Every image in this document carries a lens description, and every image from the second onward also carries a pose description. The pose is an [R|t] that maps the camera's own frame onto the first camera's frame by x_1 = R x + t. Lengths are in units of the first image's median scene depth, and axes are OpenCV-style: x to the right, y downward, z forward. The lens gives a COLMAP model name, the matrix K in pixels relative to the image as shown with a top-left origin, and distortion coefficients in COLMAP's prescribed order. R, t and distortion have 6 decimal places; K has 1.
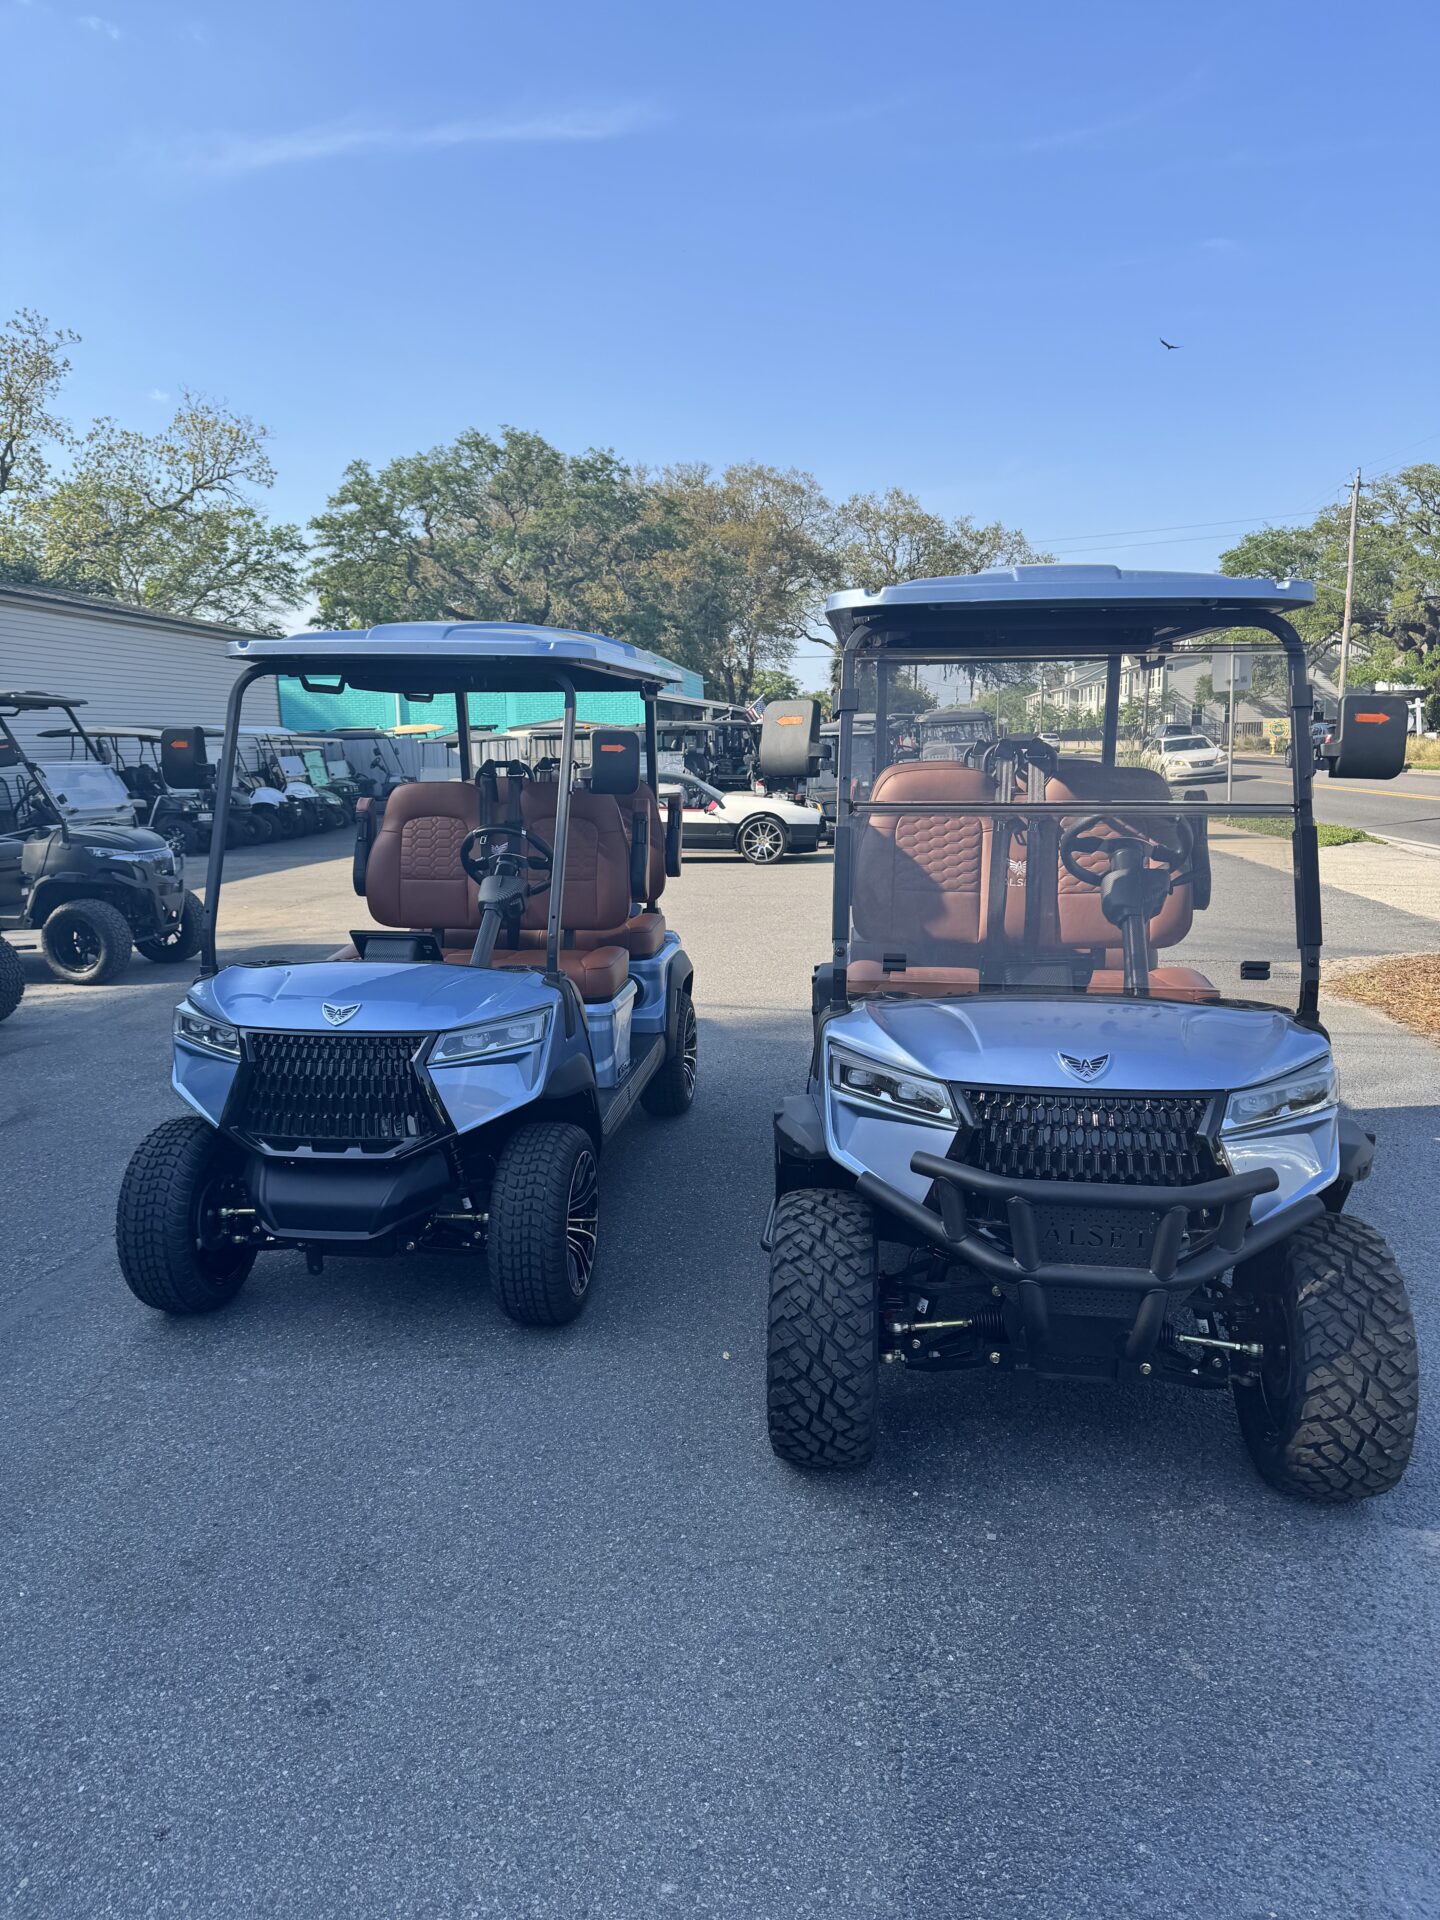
lens RADIAL K [[1353.7, 0, 720.0], [0, 1353.7, 960.0], [0, 0, 1]] dist [0.034121, -0.036674]
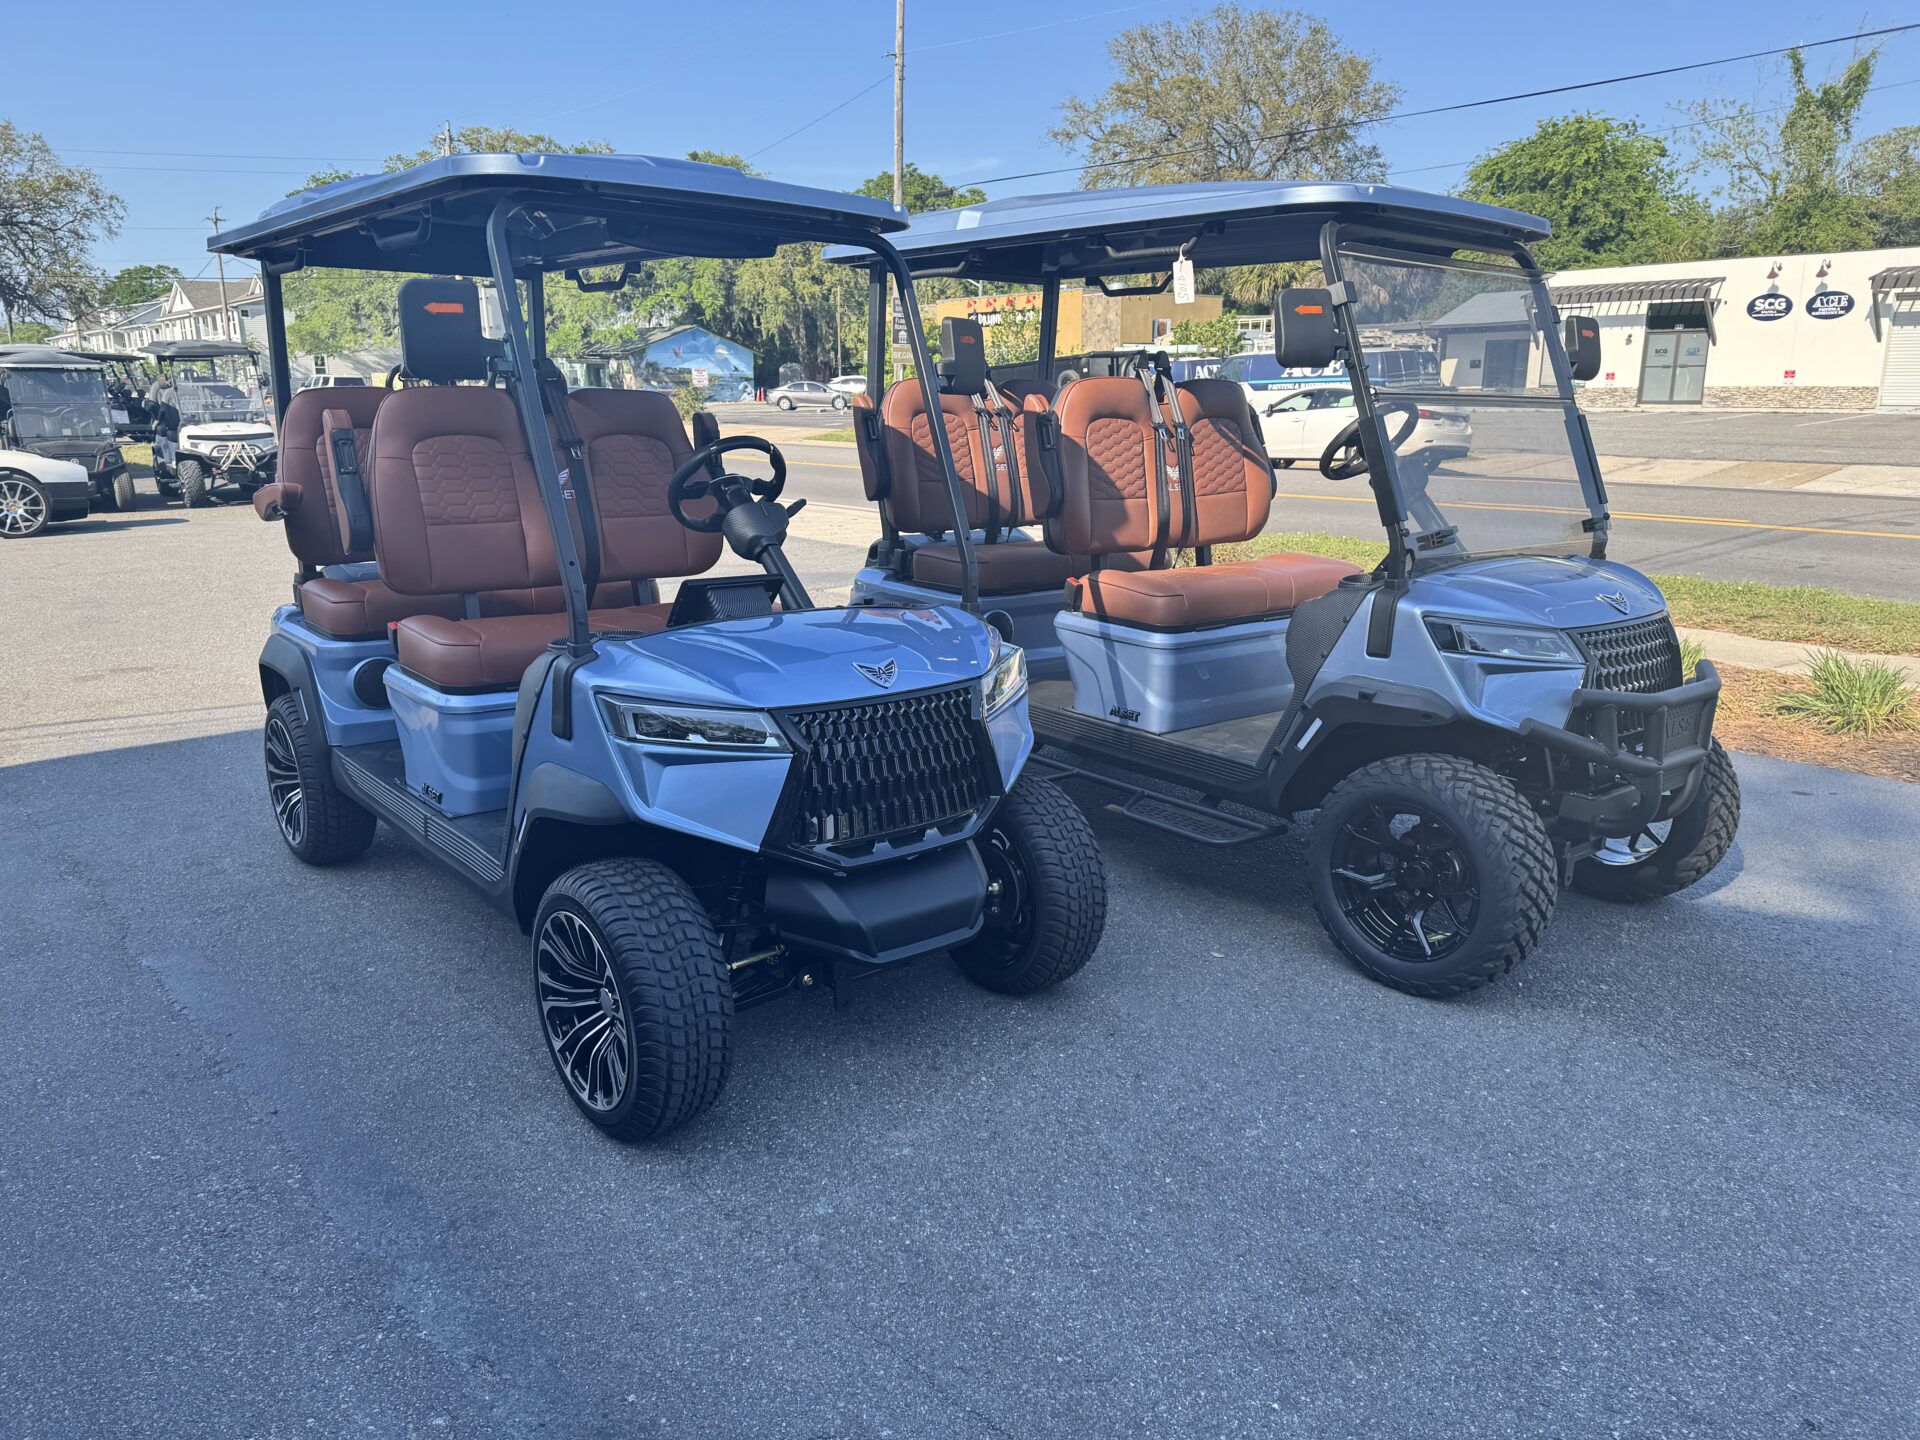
lens RADIAL K [[1350.0, 0, 984.6], [0, 1350.0, 715.7], [0, 0, 1]] dist [0.038565, -0.045759]
pose [[0.691881, -0.149582, 0.706346, -0.778324], [0.099843, 0.988727, 0.111584, -0.014293], [-0.715075, -0.006679, 0.699016, 0.409361]]
